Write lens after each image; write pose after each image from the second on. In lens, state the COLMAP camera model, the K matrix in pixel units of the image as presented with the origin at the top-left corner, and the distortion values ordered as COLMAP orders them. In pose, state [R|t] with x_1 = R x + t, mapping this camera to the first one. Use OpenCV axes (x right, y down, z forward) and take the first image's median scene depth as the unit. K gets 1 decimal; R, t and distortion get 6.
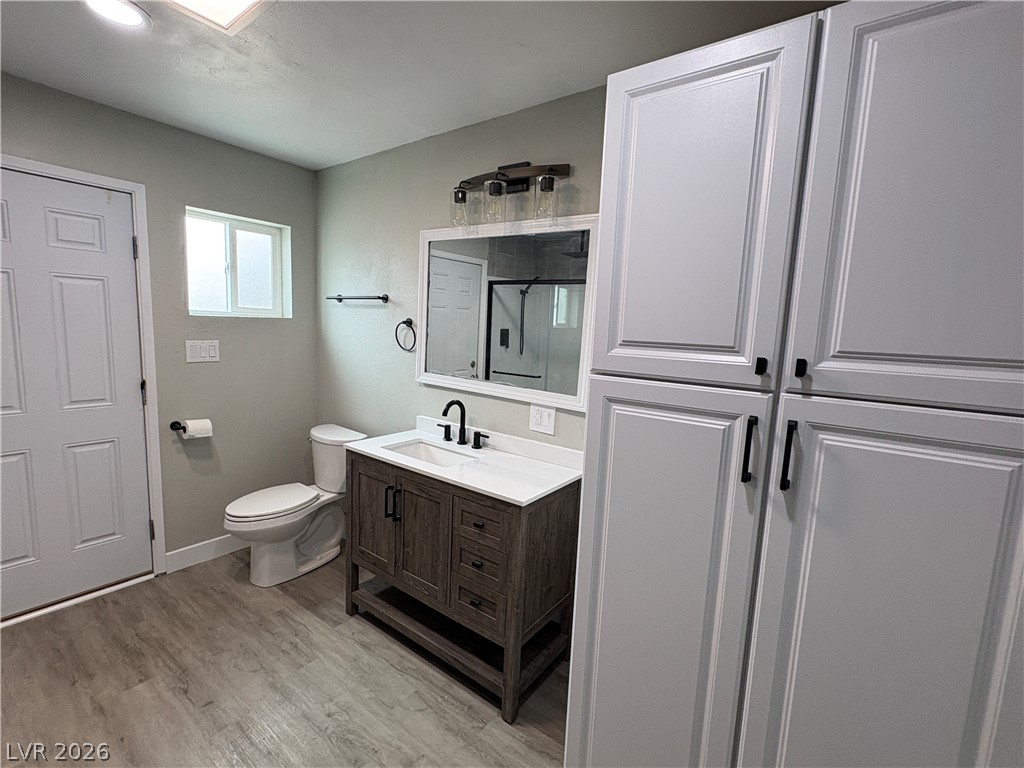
lens RADIAL K [[461.4, 0, 512.4], [0, 461.4, 385.2], [0, 0, 1]] dist [0.000426, -0.000227]
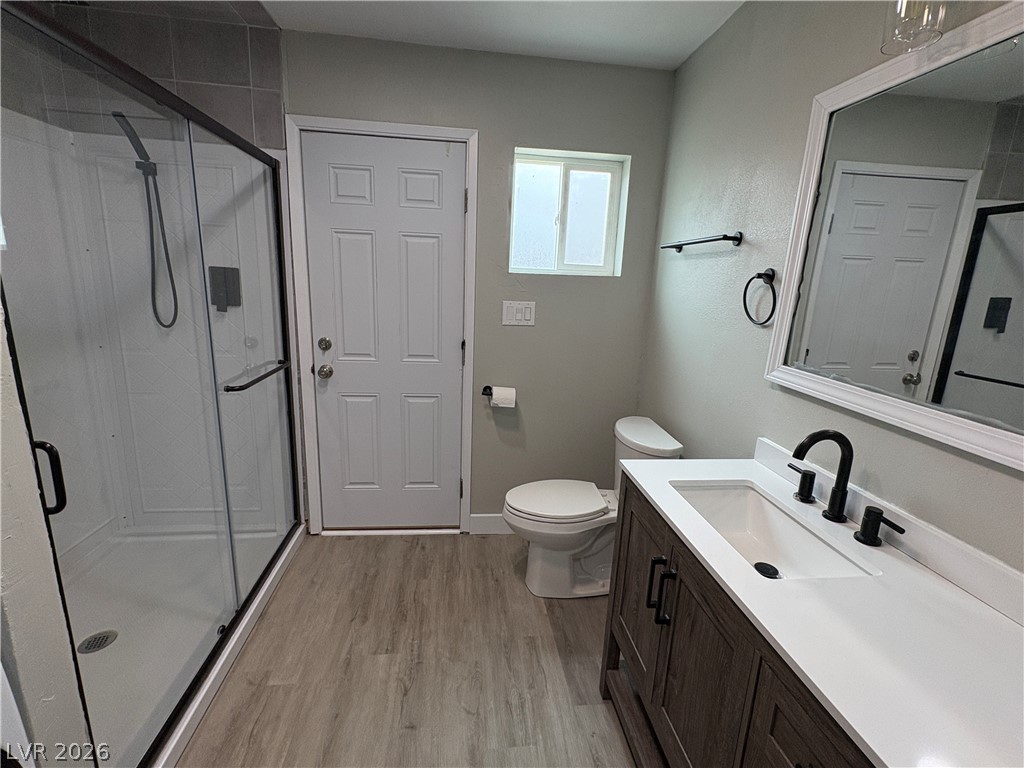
lens RADIAL K [[461.4, 0, 514.3], [0, 461.4, 384.6], [0, 0, 1]] dist [0.000426, -0.000227]
pose [[0.683784, 0.146545, -0.714817, -0.009987], [-0.105438, 0.989188, 0.101934, -0.027781], [0.722026, 0.005668, 0.691842, 0.383402]]
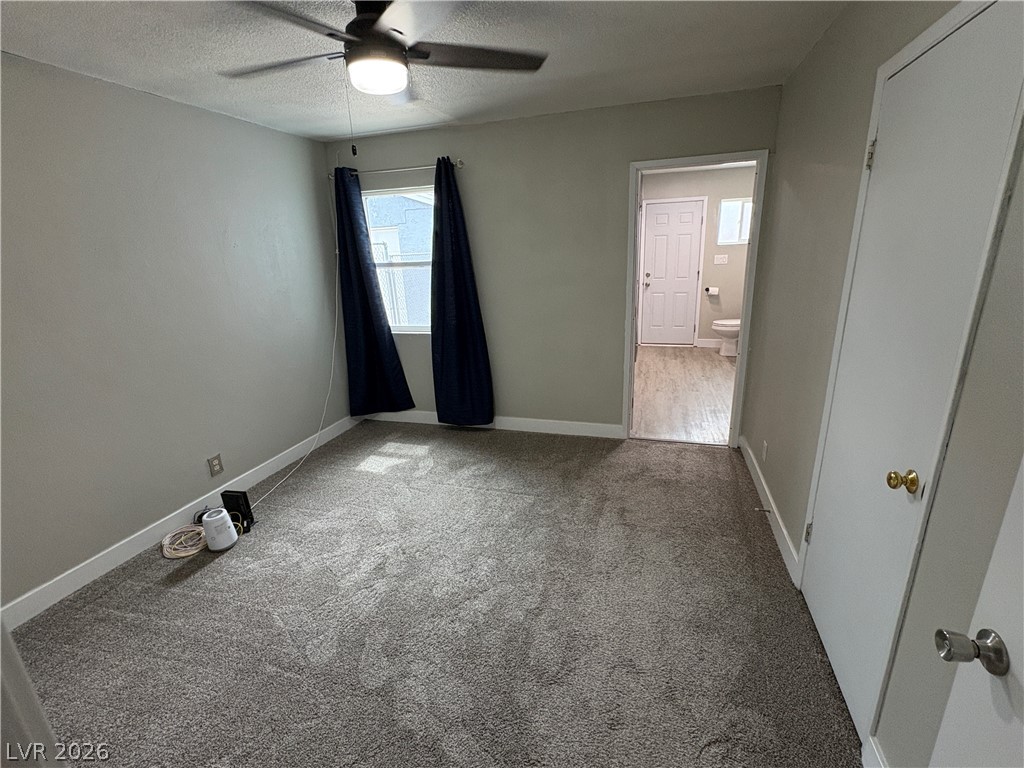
lens RADIAL K [[461.4, 0, 515.6], [0, 461.4, 385.7], [0, 0, 1]] dist [0.000426, -0.000227]
pose [[0.329825, 0.210747, -0.920218, 1.425553], [-0.070006, 0.977540, 0.198783, 0.178367], [0.941443, -0.001143, 0.337171, -0.892502]]
